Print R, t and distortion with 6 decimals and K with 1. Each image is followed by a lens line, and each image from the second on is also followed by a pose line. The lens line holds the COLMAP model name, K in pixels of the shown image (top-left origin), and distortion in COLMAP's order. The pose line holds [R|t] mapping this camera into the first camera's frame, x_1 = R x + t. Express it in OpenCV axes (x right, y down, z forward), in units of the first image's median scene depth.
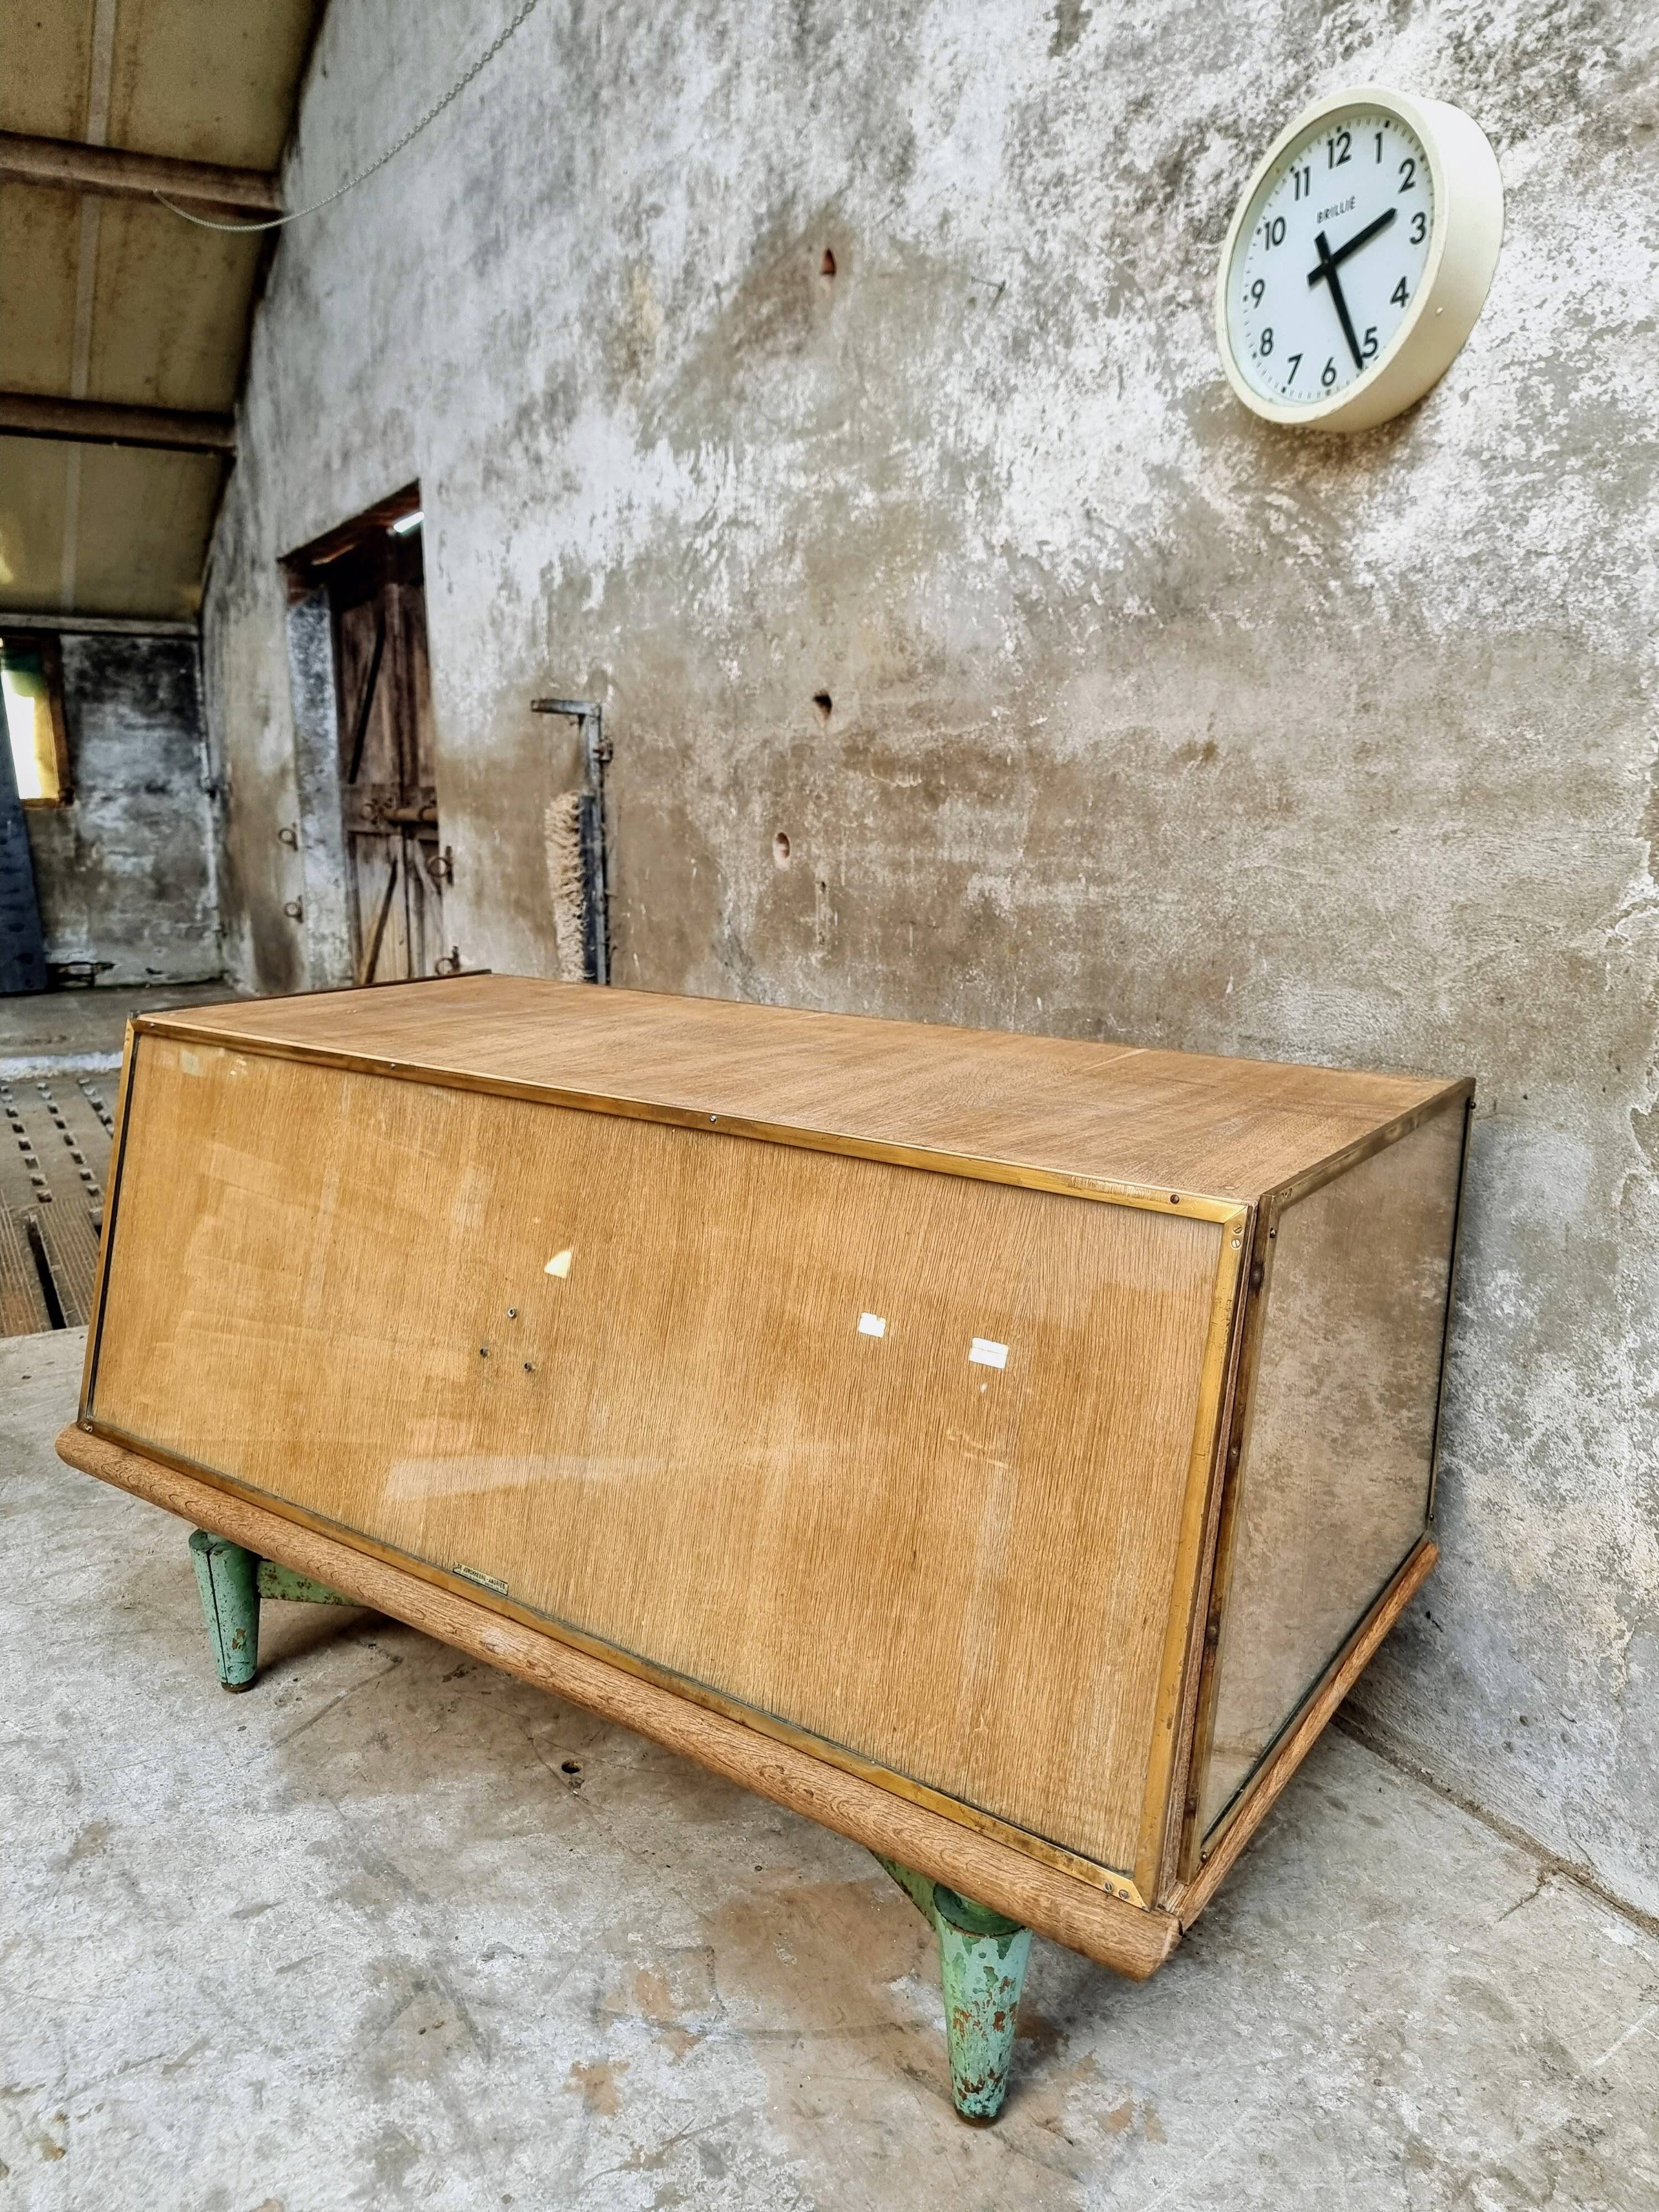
lens RADIAL K [[1548.6, 0, 798.6], [0, 1548.6, 1113.7], [0, 0, 1]] dist [0.065708, -0.064004]
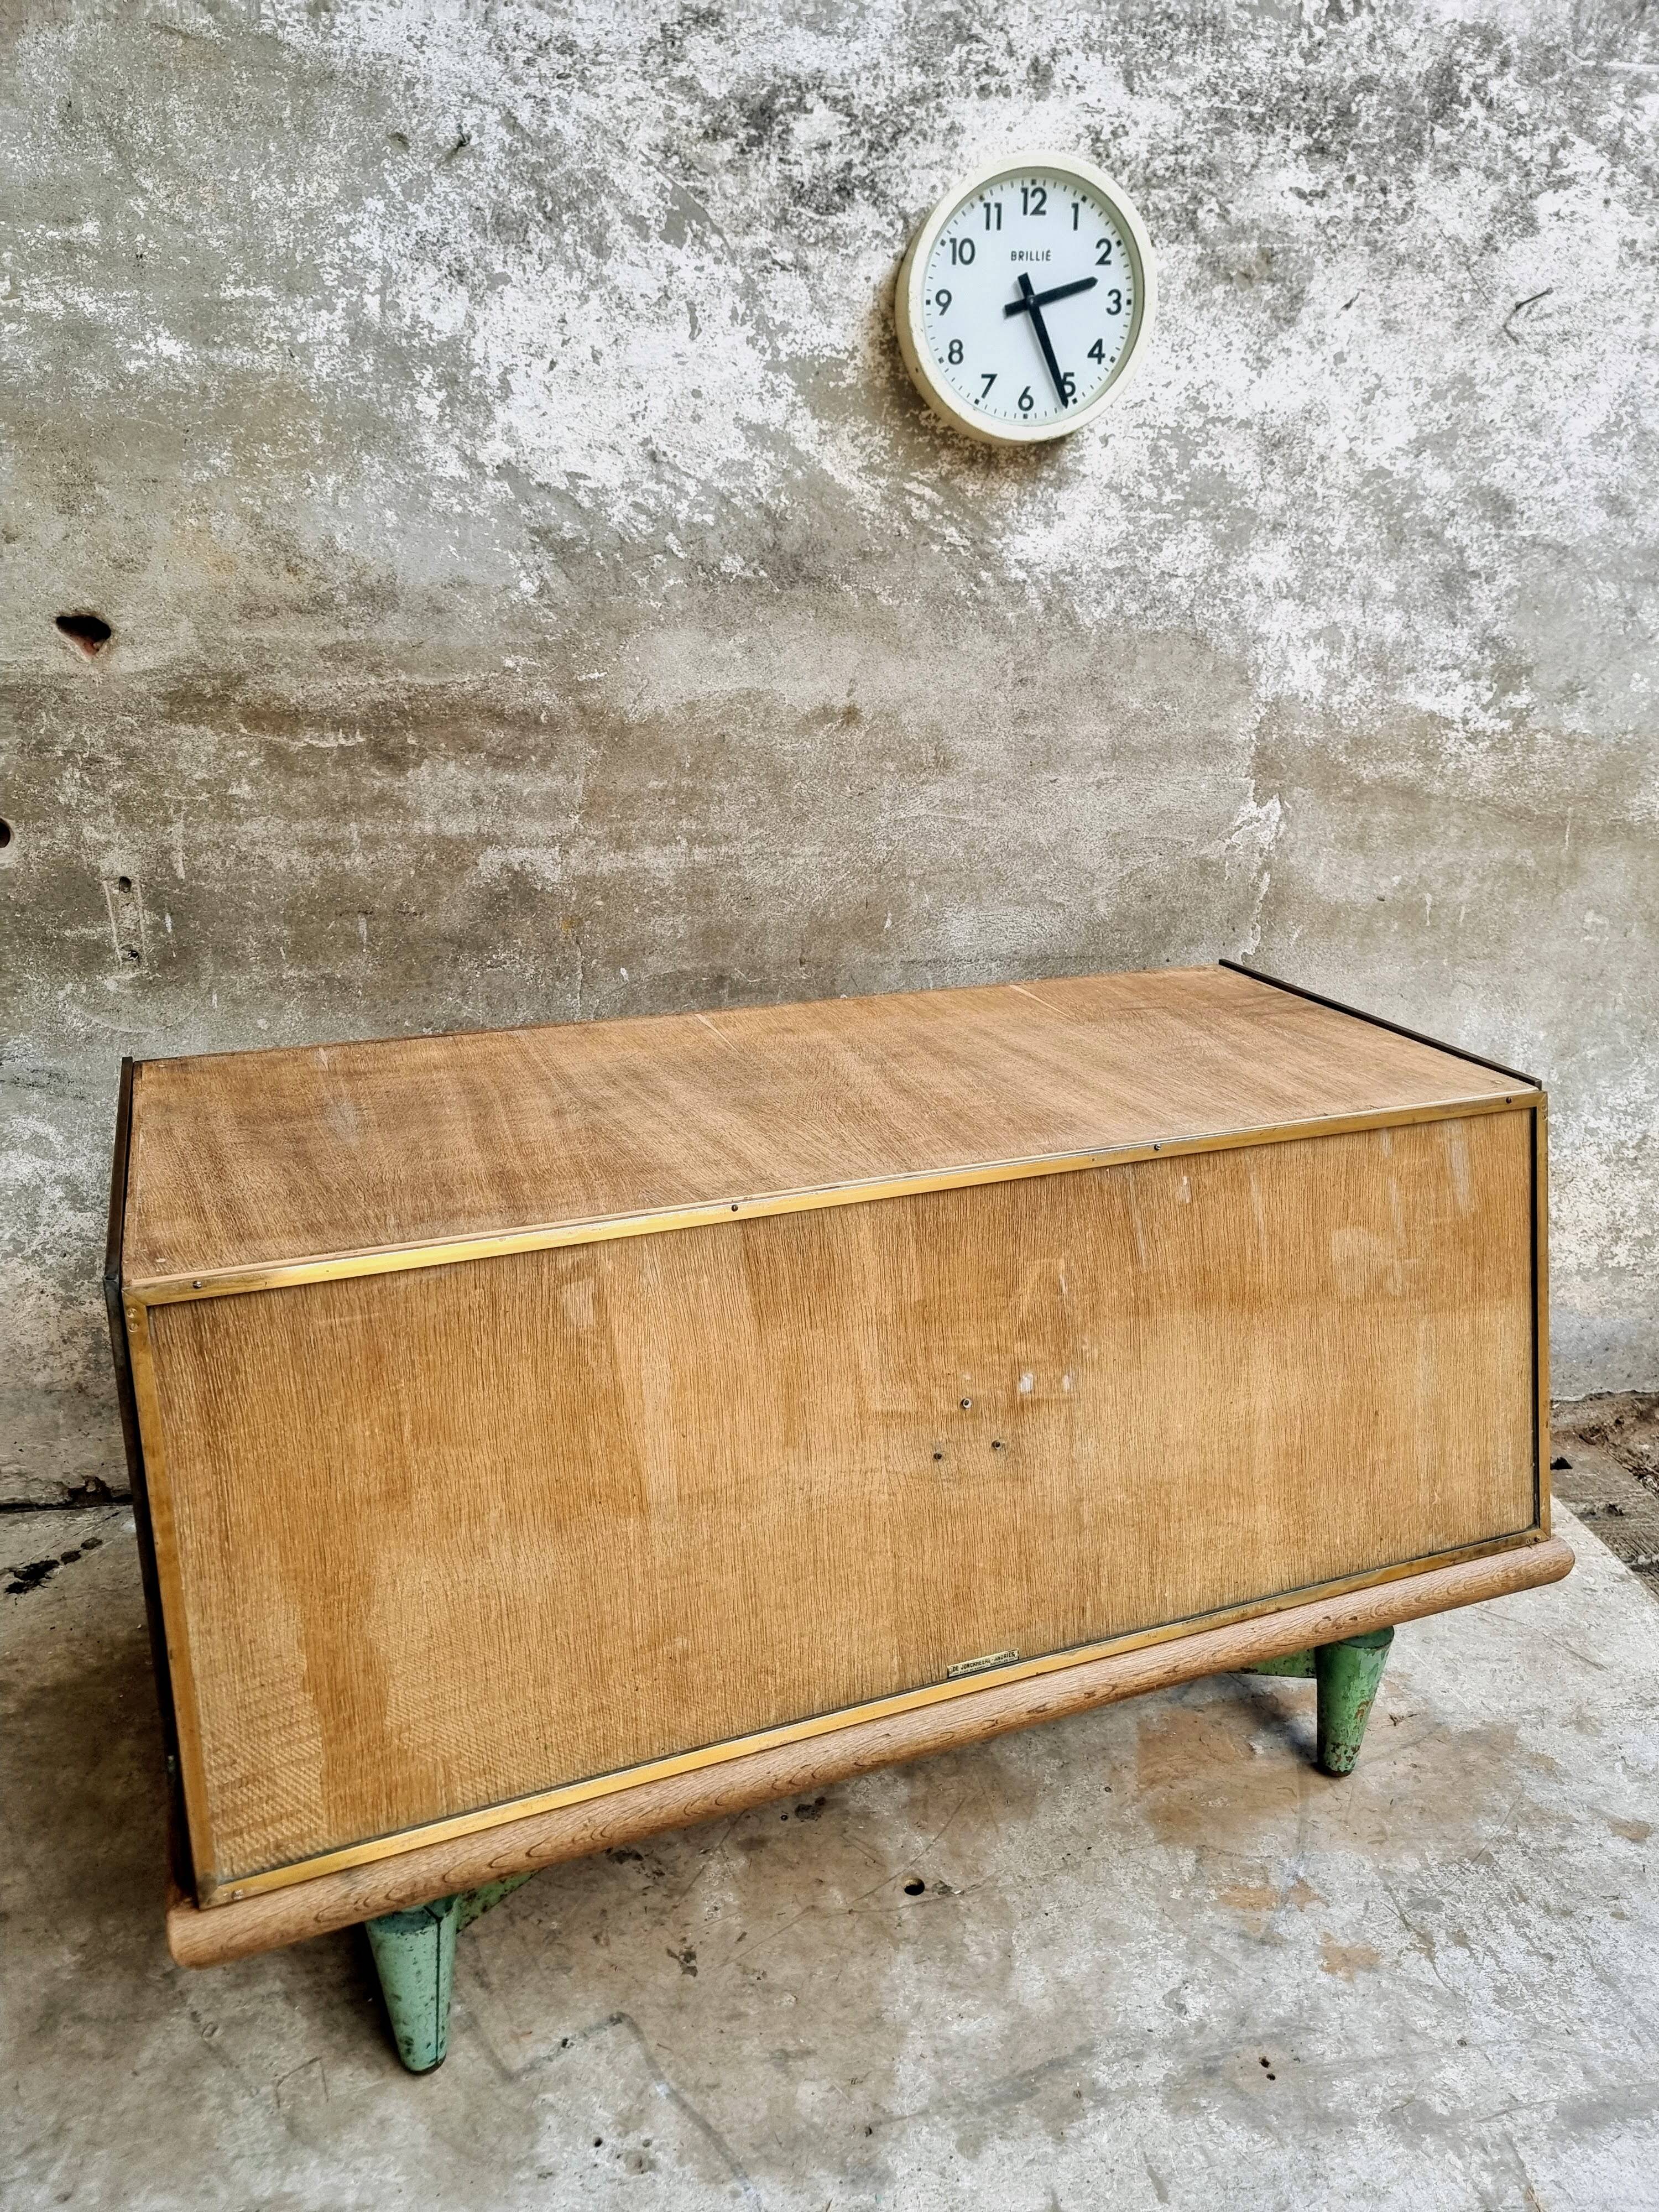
lens RADIAL K [[1543.8, 0, 820.9], [0, 1543.8, 1112.1], [0, 0, 1]] dist [0.067817, -0.063136]
pose [[0.361726, -0.318650, 0.876137, -0.751613], [0.181836, 0.945840, 0.268927, -0.254383], [-0.914380, 0.062035, 0.400077, 0.580391]]
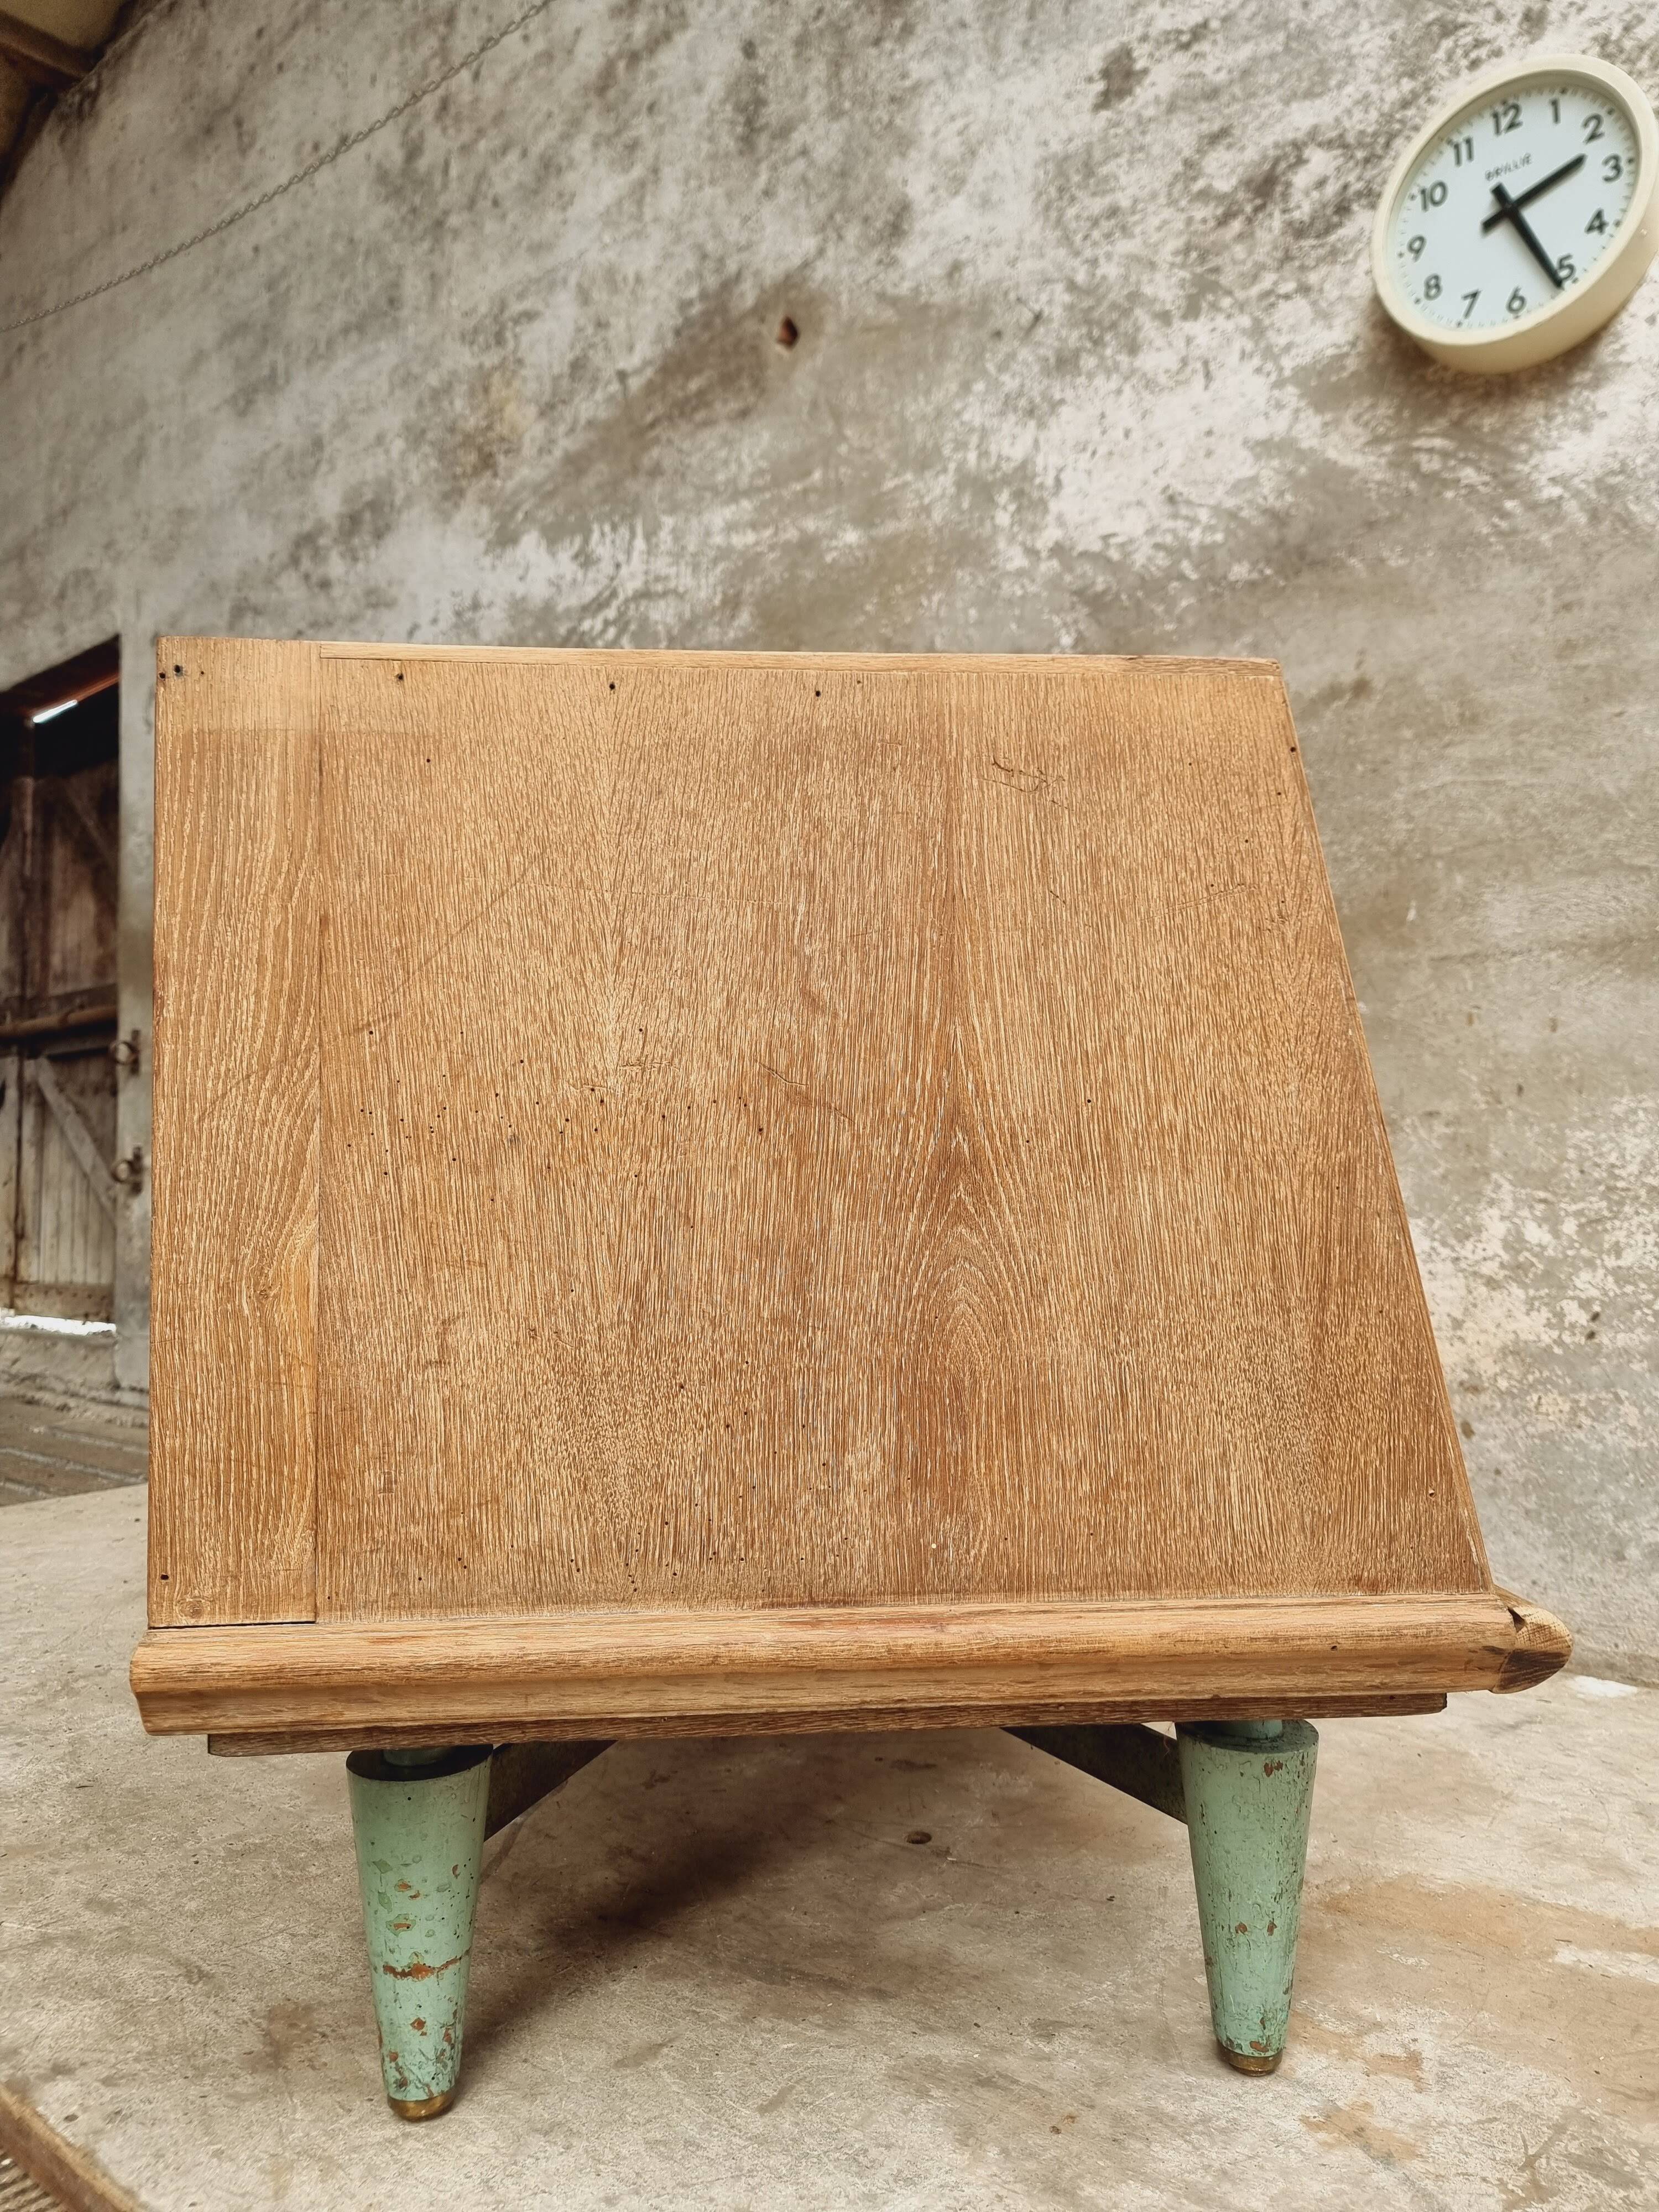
lens RADIAL K [[1559.7, 0, 796.4], [0, 1559.7, 1126.0], [0, 0, 1]] dist [0.058127, -0.060166]
pose [[0.943963, 0.005888, 0.329997, -0.392883], [0.072424, 0.971777, -0.224509, 0.231274], [-0.322006, 0.235828, 0.916895, 0.248667]]
